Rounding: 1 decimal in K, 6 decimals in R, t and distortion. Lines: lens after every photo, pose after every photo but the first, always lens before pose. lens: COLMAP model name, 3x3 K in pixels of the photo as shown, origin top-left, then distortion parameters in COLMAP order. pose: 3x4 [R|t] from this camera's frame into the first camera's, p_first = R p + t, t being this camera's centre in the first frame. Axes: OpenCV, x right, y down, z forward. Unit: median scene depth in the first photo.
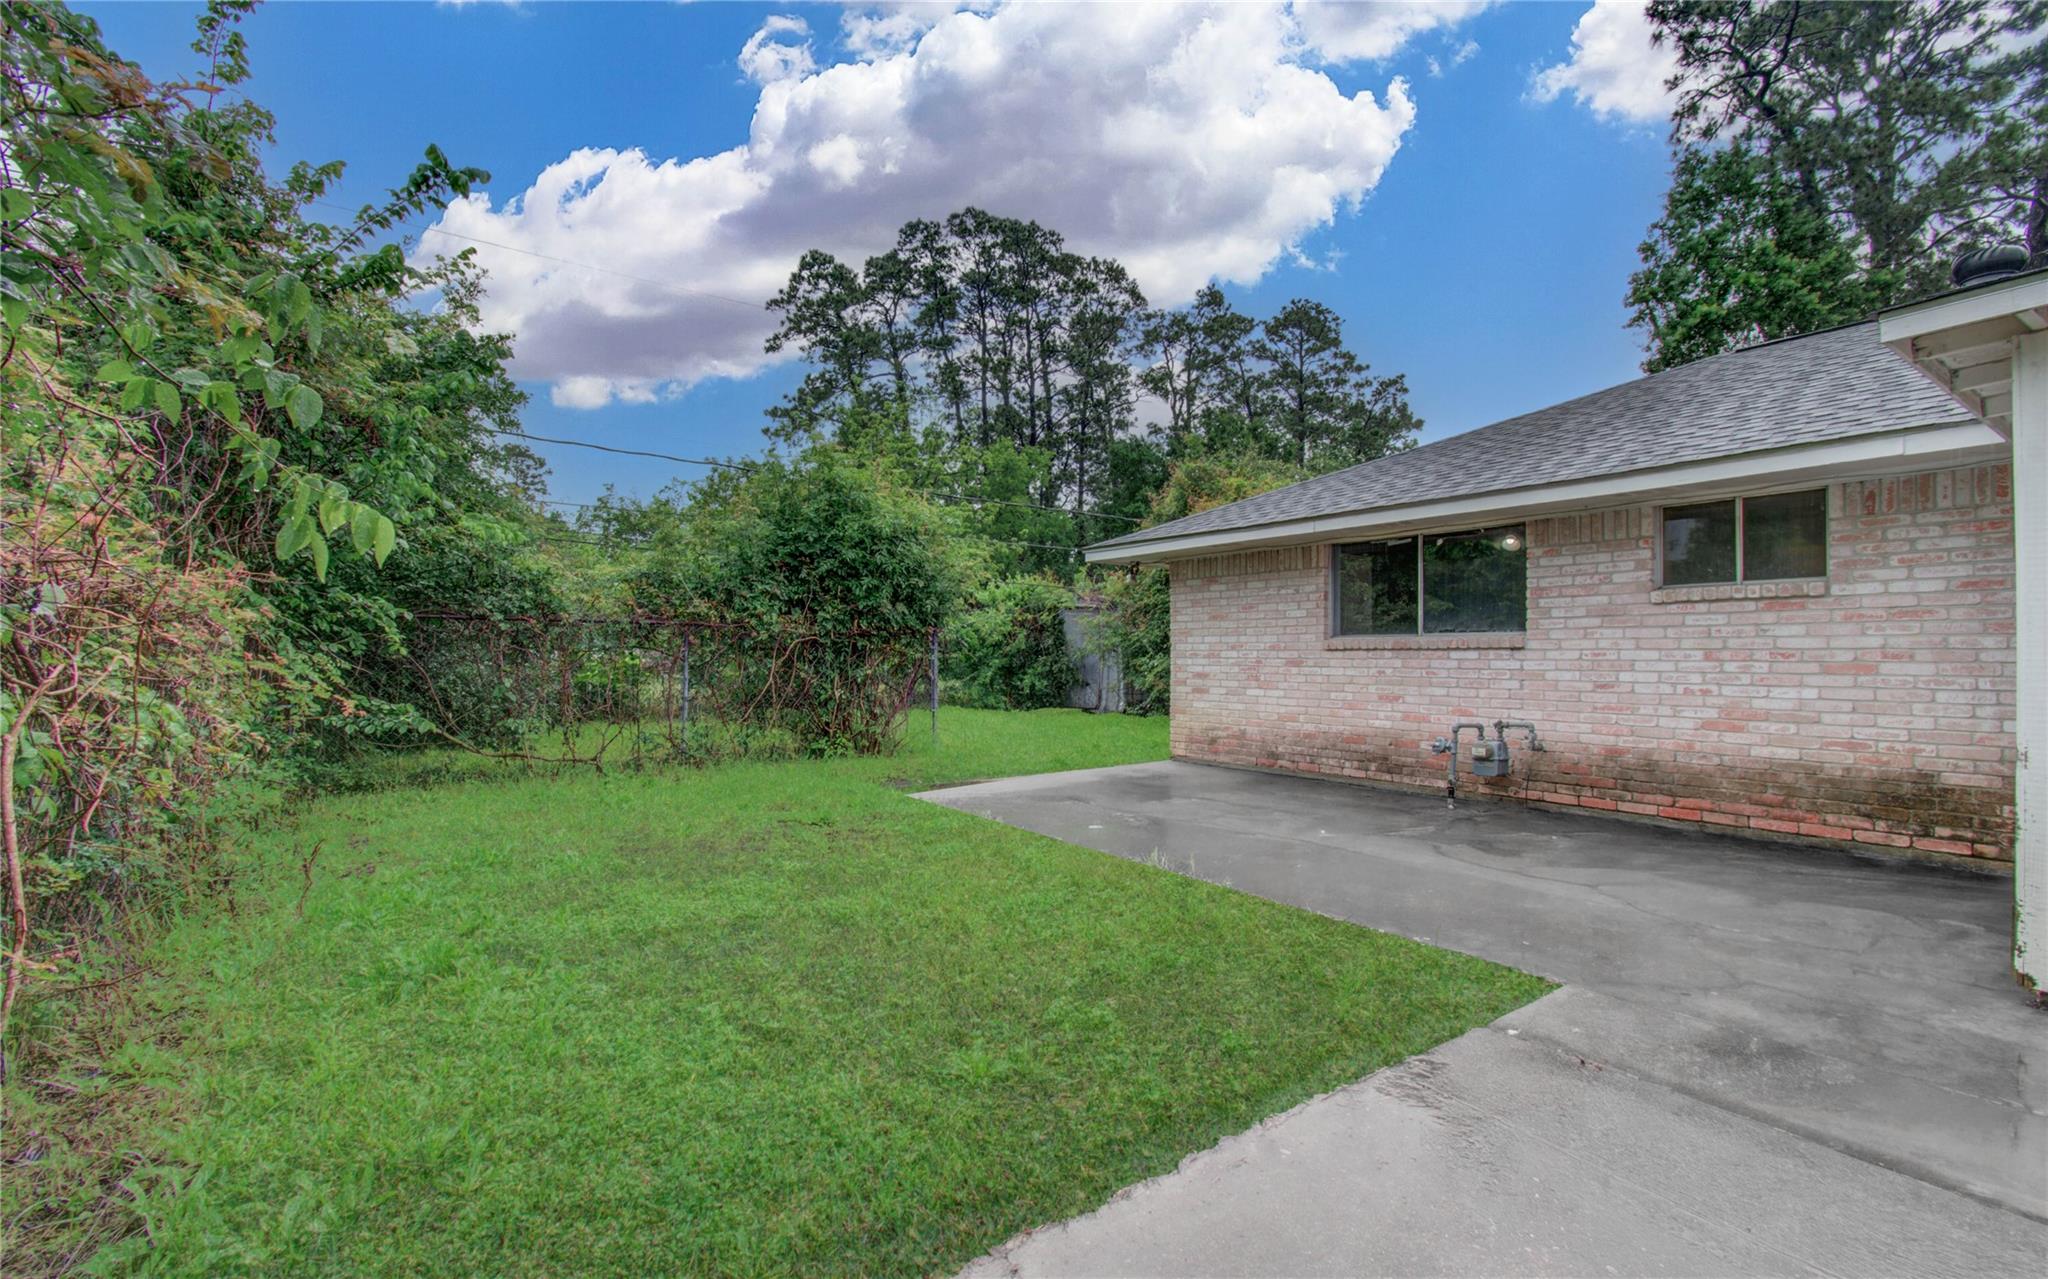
lens RADIAL K [[906.6, 0, 1021.1], [0, 906.6, 619.7], [0, 0, 1]] dist [0.009278, -0.002989]
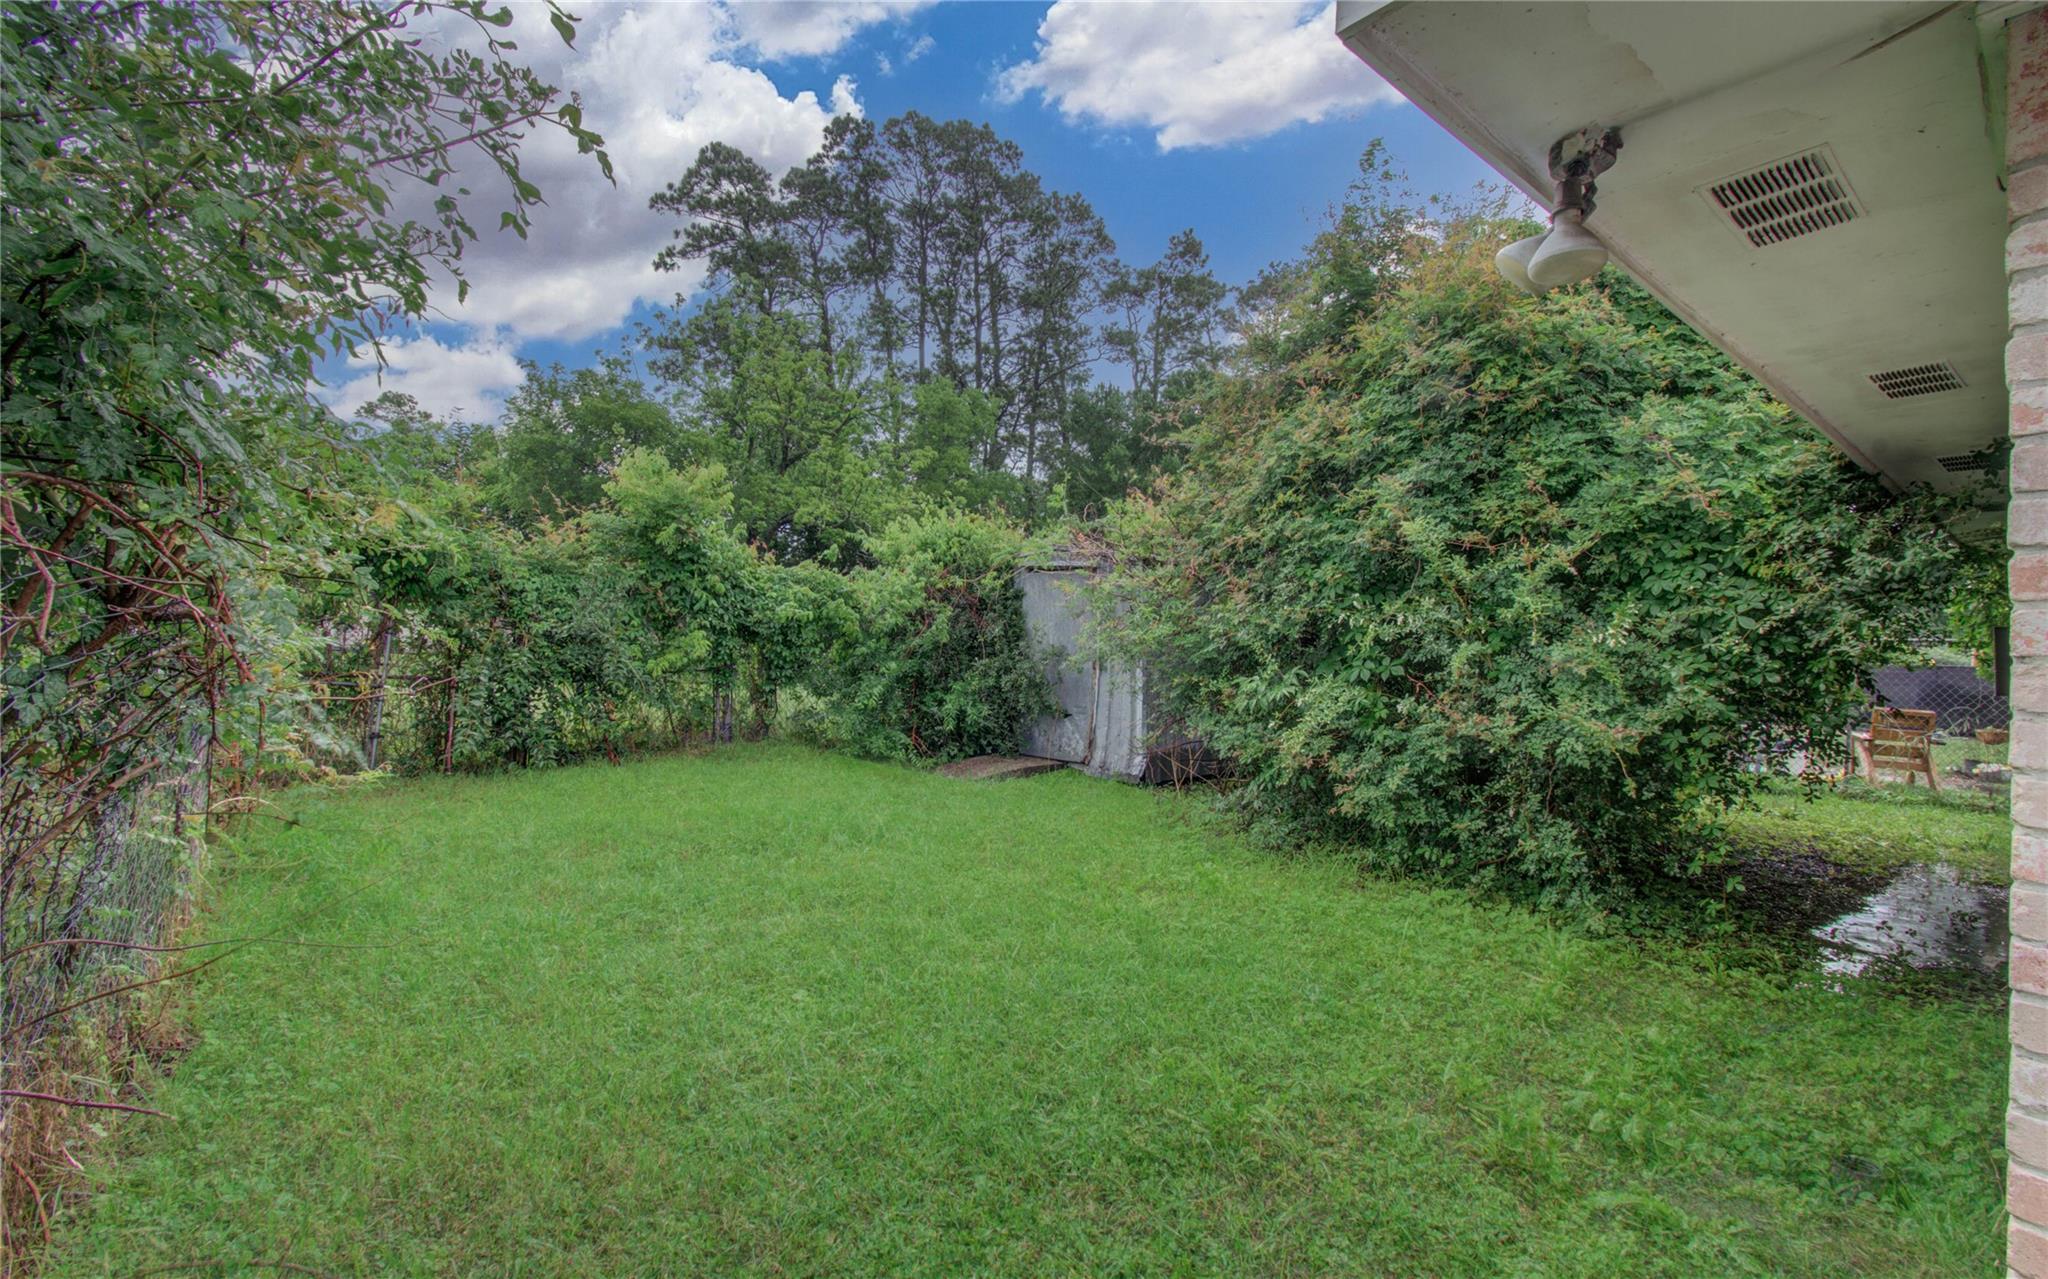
lens RADIAL K [[906.6, 0, 1006.8], [0, 906.6, 627.8], [0, 0, 1]] dist [0.009278, -0.002989]
pose [[0.998037, 0.033483, 0.052916, 0.003026], [-0.034465, 0.999248, 0.017747, 0.004040], [-0.052282, -0.019536, 0.998441, 0.147644]]
